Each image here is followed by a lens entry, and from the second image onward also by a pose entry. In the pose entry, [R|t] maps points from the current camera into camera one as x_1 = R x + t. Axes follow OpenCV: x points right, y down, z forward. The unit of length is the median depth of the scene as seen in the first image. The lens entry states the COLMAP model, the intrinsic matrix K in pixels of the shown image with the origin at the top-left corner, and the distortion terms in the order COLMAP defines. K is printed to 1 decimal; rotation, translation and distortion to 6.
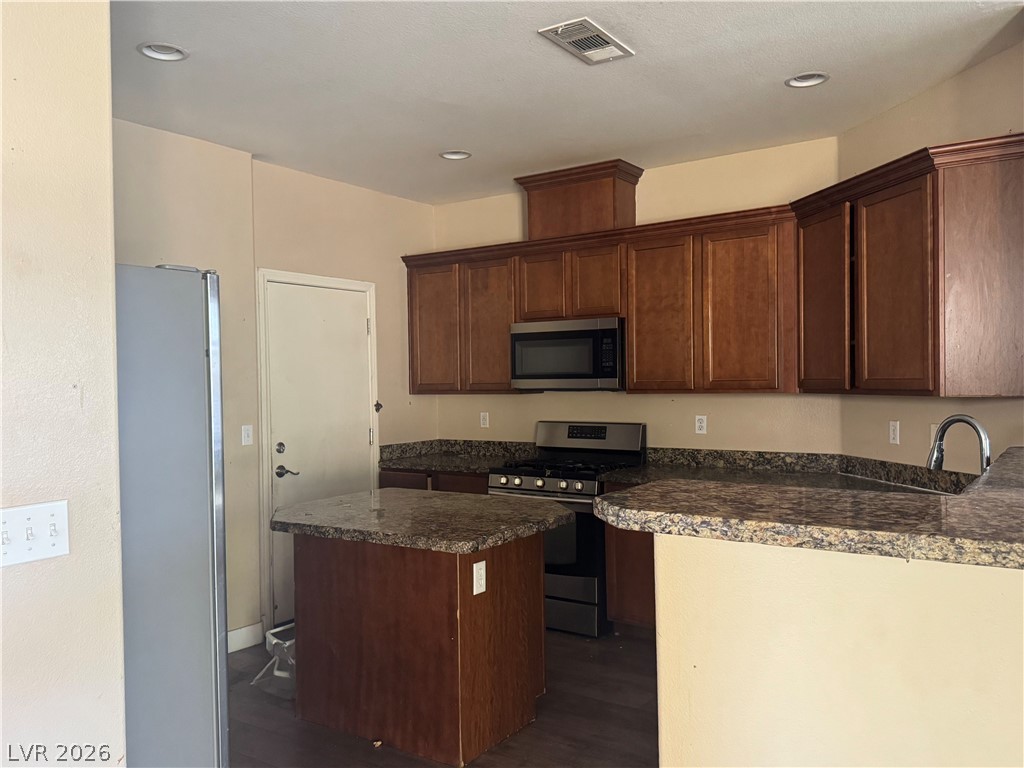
lens RADIAL K [[832.7, 0, 510.0], [0, 832.7, 387.9], [0, 0, 1]] dist [0.122133, -0.189496]
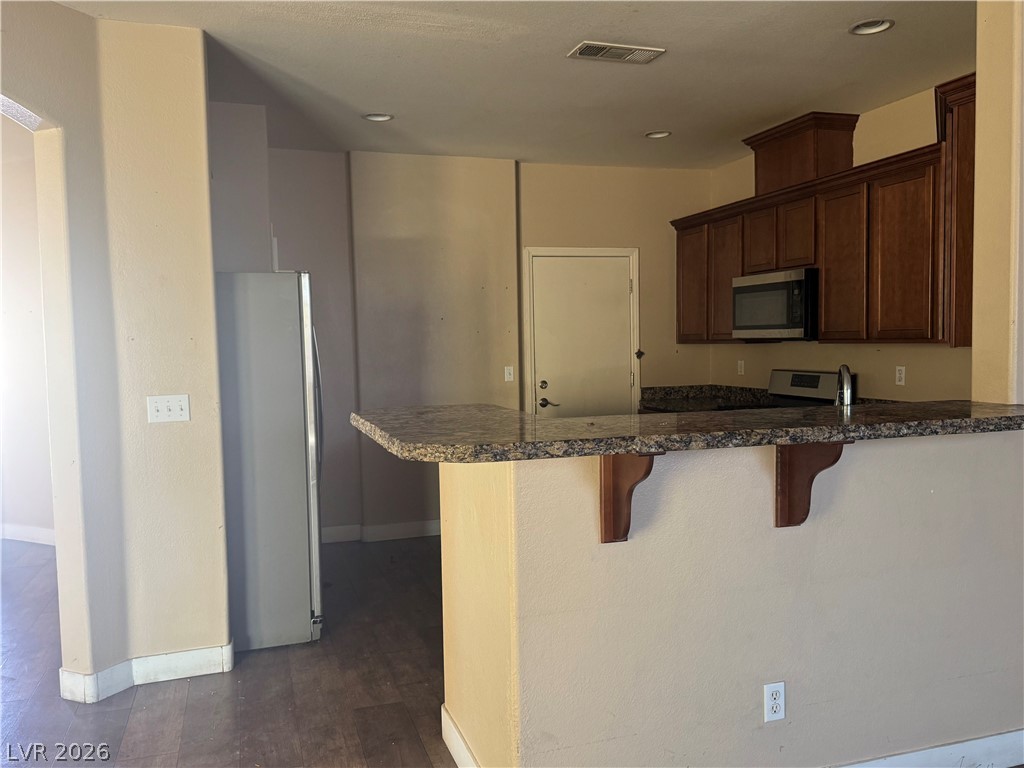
lens RADIAL K [[832.7, 0, 511.4], [0, 832.7, 385.6], [0, 0, 1]] dist [0.122133, -0.189496]
pose [[0.793530, 0.034529, -0.607551, 0.433883], [0.000766, 0.998331, 0.057739, -0.001342], [0.608531, -0.046283, 0.792180, -0.043299]]
